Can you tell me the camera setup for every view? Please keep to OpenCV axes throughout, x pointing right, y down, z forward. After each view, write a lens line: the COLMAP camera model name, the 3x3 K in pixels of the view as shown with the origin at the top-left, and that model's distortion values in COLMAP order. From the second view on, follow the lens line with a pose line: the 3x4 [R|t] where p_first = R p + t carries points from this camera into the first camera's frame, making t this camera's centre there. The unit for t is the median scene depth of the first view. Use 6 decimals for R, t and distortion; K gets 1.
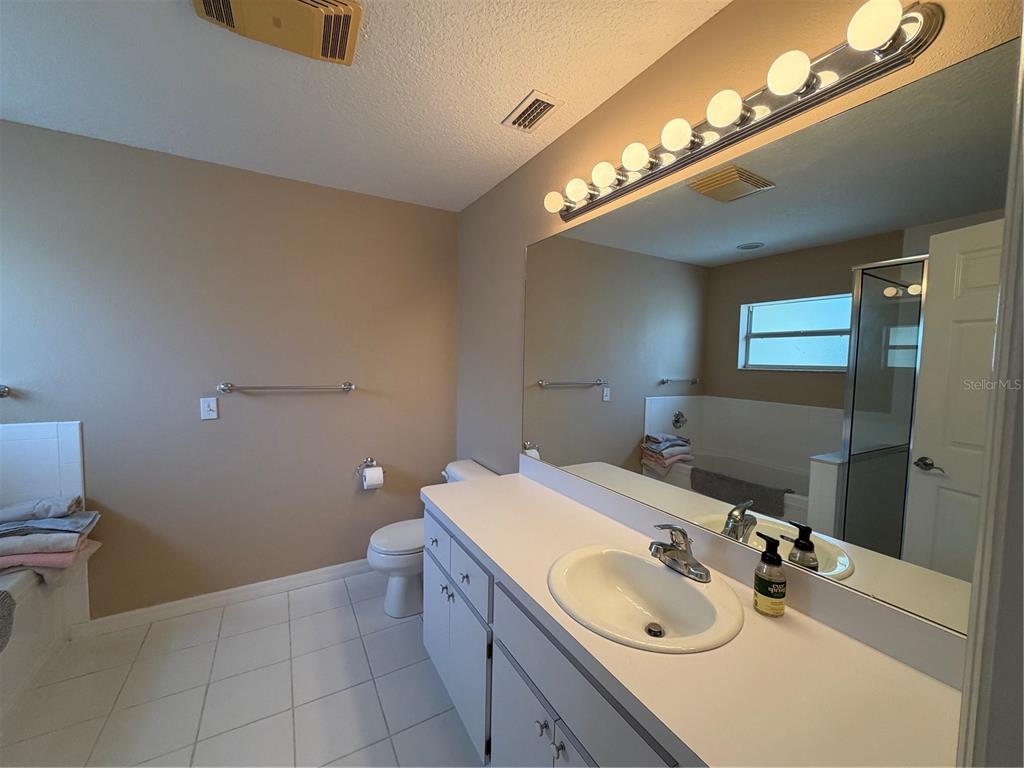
lens RADIAL K [[408.2, 0, 514.1], [0, 408.2, 385.8], [0, 0, 1]] dist [0.000755, 0.000414]
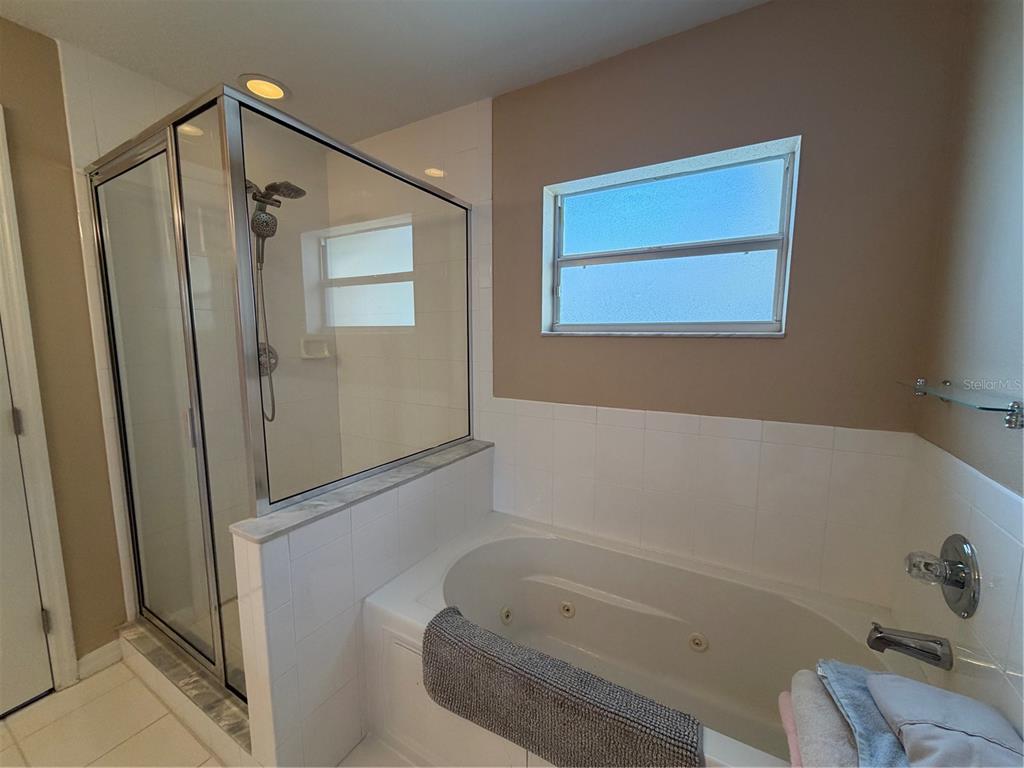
lens RADIAL K [[408.2, 0, 513.1], [0, 408.2, 383.6], [0, 0, 1]] dist [0.000755, 0.000414]
pose [[0.872024, -0.070695, 0.484331, 0.300589], [0.033670, 0.995835, 0.084734, -0.026075], [-0.488304, -0.057583, 0.870772, 0.621643]]
